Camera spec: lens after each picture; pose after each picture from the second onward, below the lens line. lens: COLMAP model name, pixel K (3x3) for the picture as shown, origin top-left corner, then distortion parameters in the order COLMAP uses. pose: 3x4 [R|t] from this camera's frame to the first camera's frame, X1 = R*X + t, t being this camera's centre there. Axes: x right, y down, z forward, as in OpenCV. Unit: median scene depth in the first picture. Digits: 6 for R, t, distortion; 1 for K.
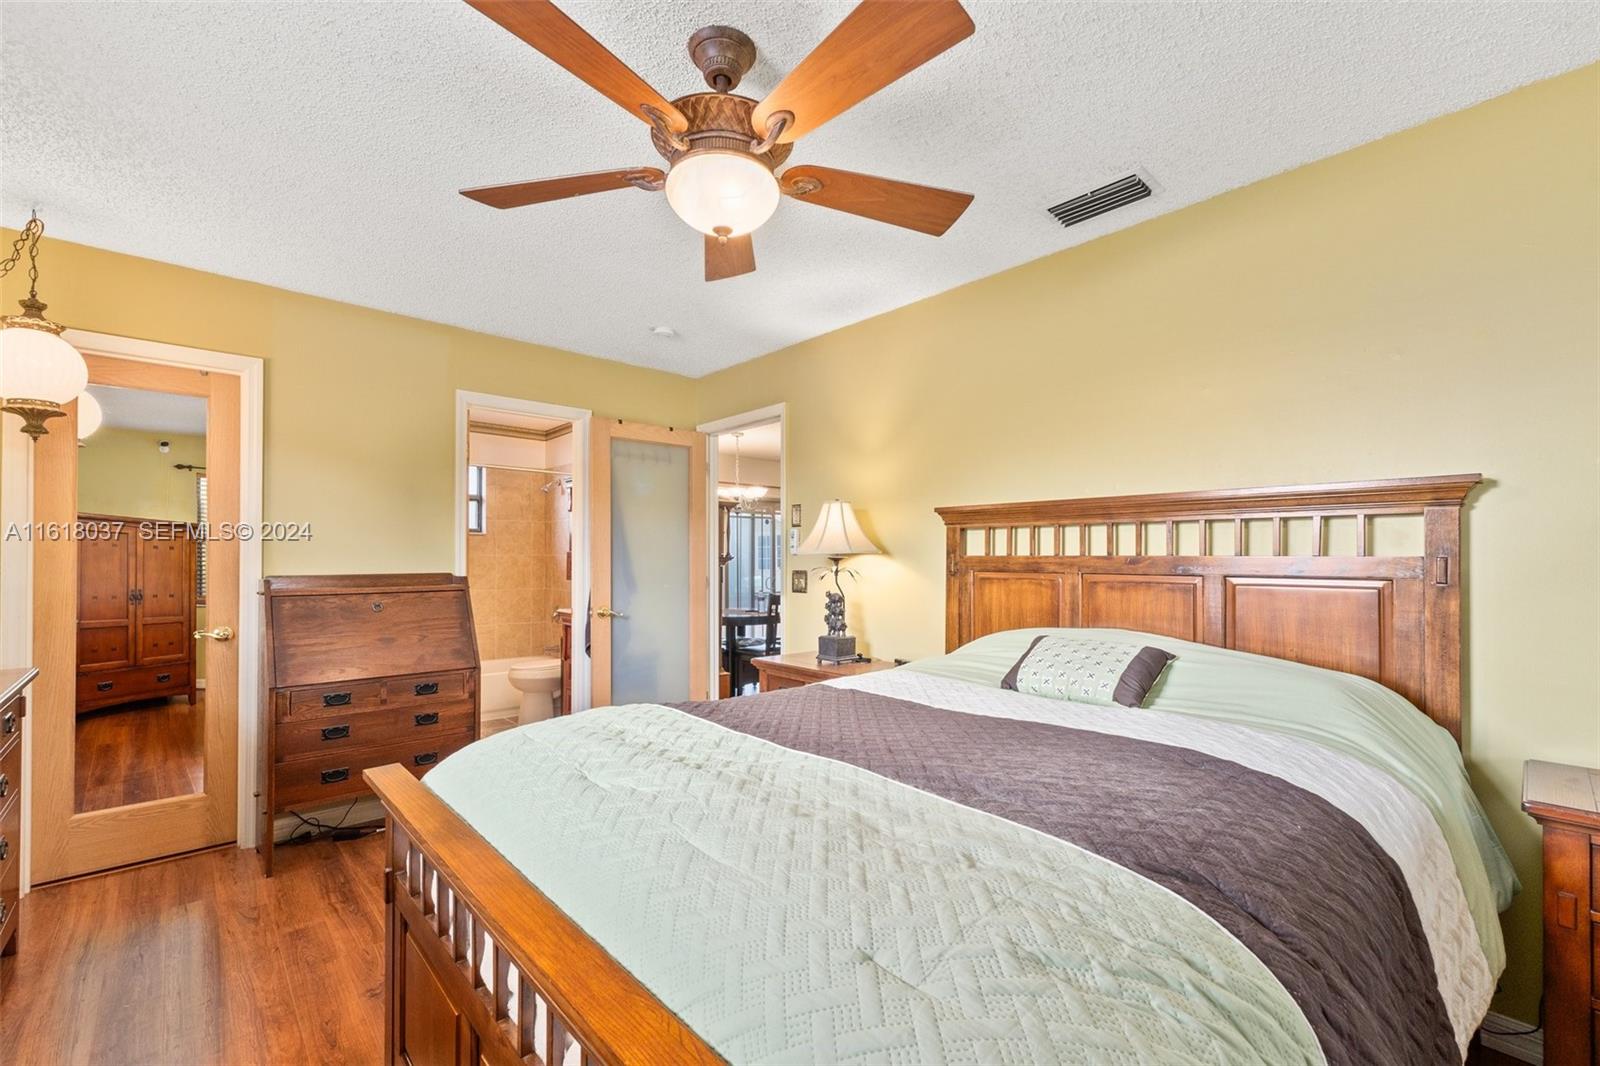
lens RADIAL K [[683.4, 0, 800.4], [0, 683.4, 557.9], [0, 0, 1]] dist [0.009222, -0.000290]
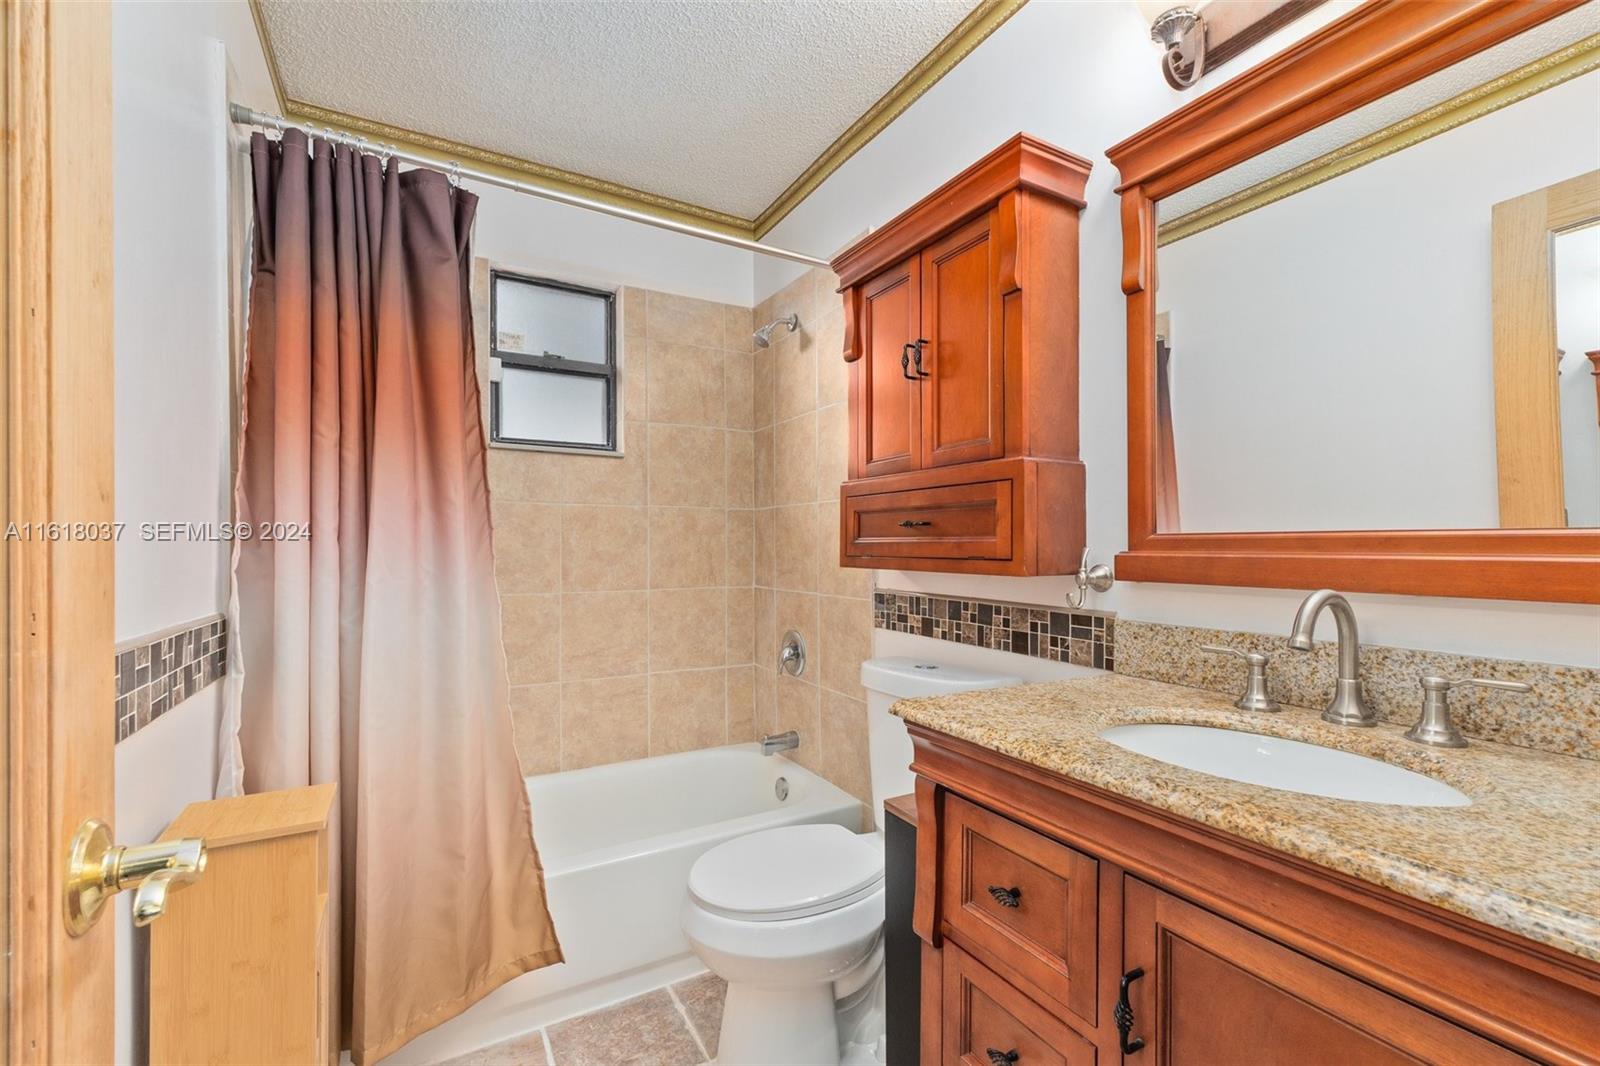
lens RADIAL K [[674.9, 0, 800.0], [0, 674.9, 533.0], [0, 0, 1]] dist [0.008883, 0.000259]
pose [[0.977589, -0.007041, -0.210406, -0.264102], [0.007182, 0.999974, -0.000092, 0.011996], [0.210401, -0.001422, 0.977614, 0.608450]]
